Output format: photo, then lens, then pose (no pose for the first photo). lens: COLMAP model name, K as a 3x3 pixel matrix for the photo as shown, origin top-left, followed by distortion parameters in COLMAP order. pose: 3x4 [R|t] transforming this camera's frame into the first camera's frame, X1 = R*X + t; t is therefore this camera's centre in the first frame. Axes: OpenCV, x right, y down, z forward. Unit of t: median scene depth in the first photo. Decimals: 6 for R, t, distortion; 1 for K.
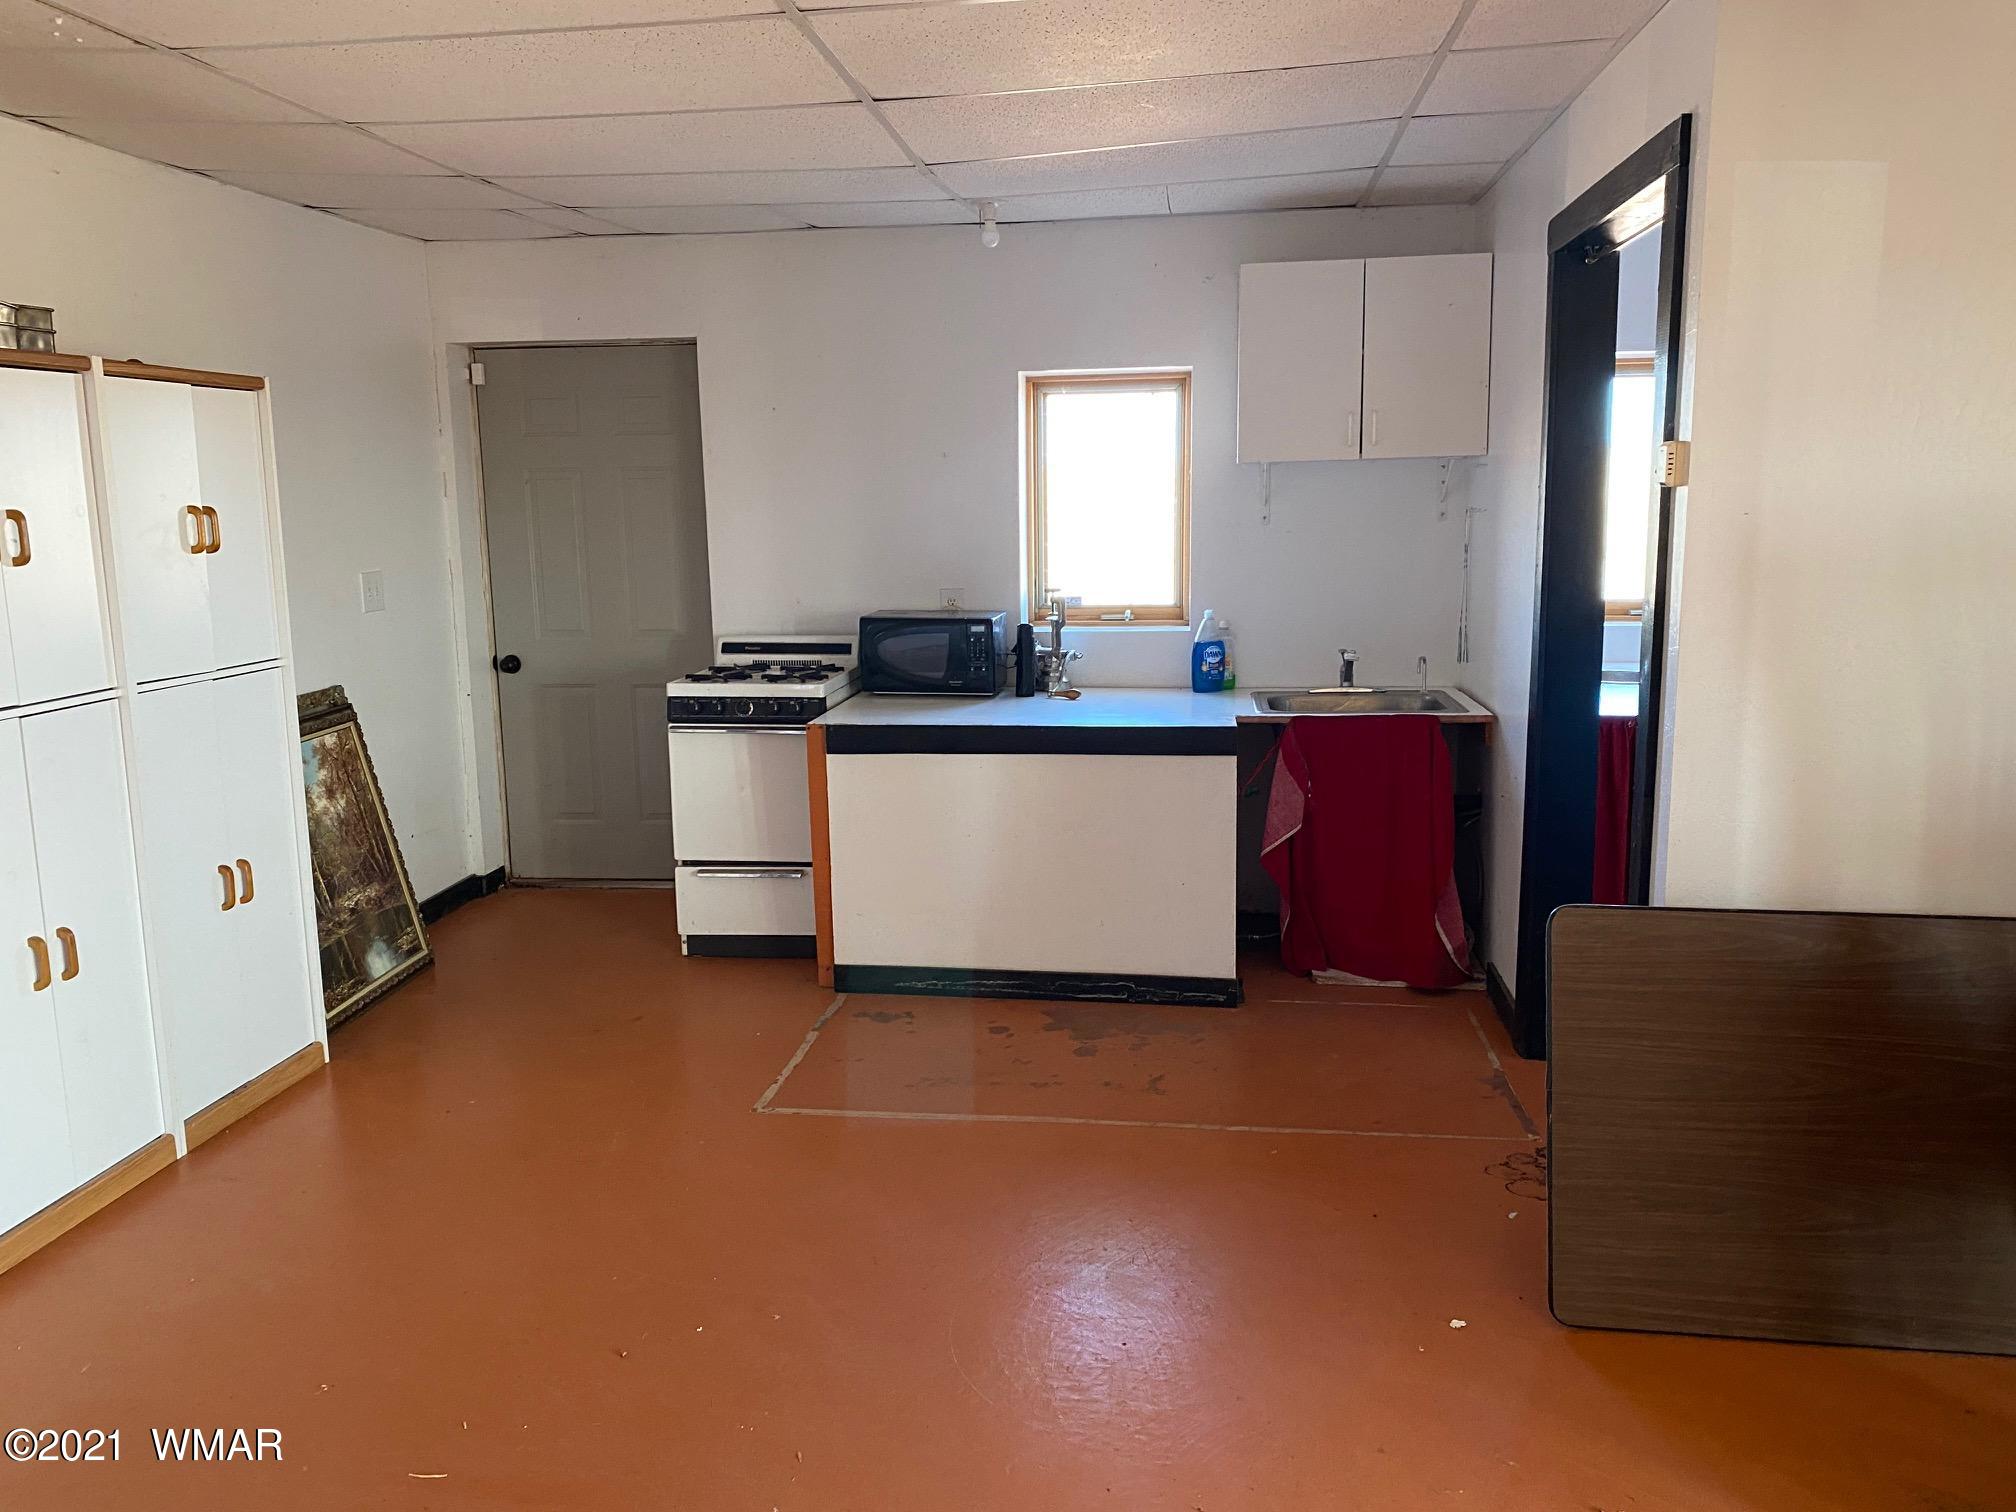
lens RADIAL K [[1525.3, 0, 998.7], [0, 1525.3, 751.0], [0, 0, 1]] dist [0.004591, -0.001008]
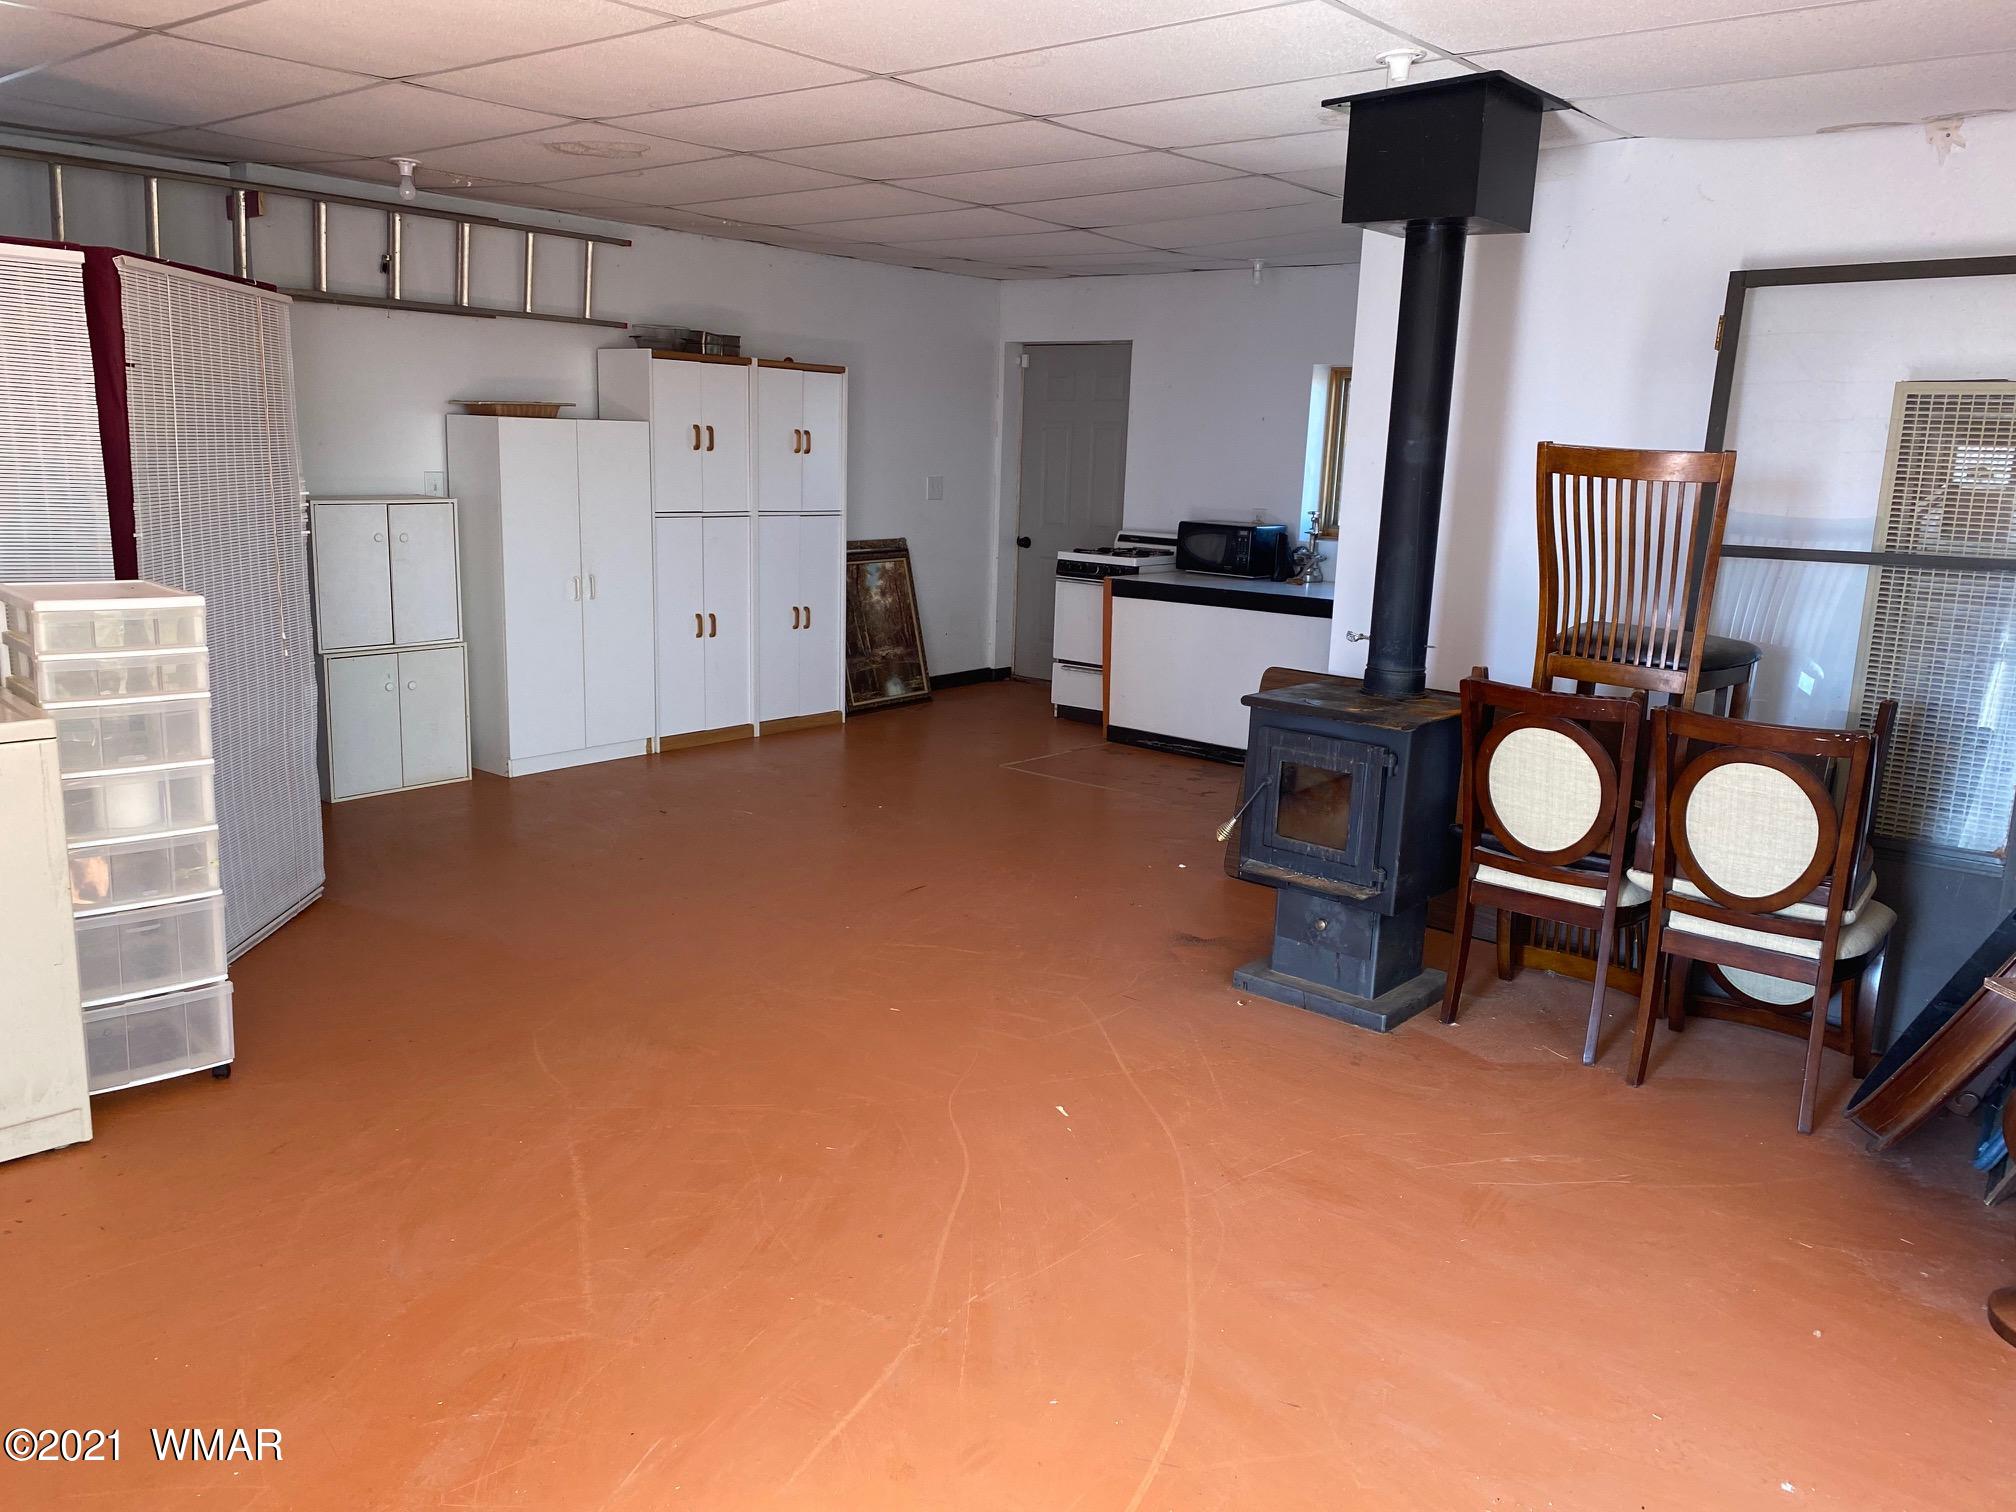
lens RADIAL K [[1537.3, 0, 1009.1], [0, 1537.3, 791.9], [0, 0, 1]] dist [0.096190, -0.000495]
pose [[0.834428, 0.161037, -0.527065, 0.686181], [-0.137492, 0.986945, 0.083875, 0.084101], [0.533691, 0.002480, 0.845676, -0.479845]]
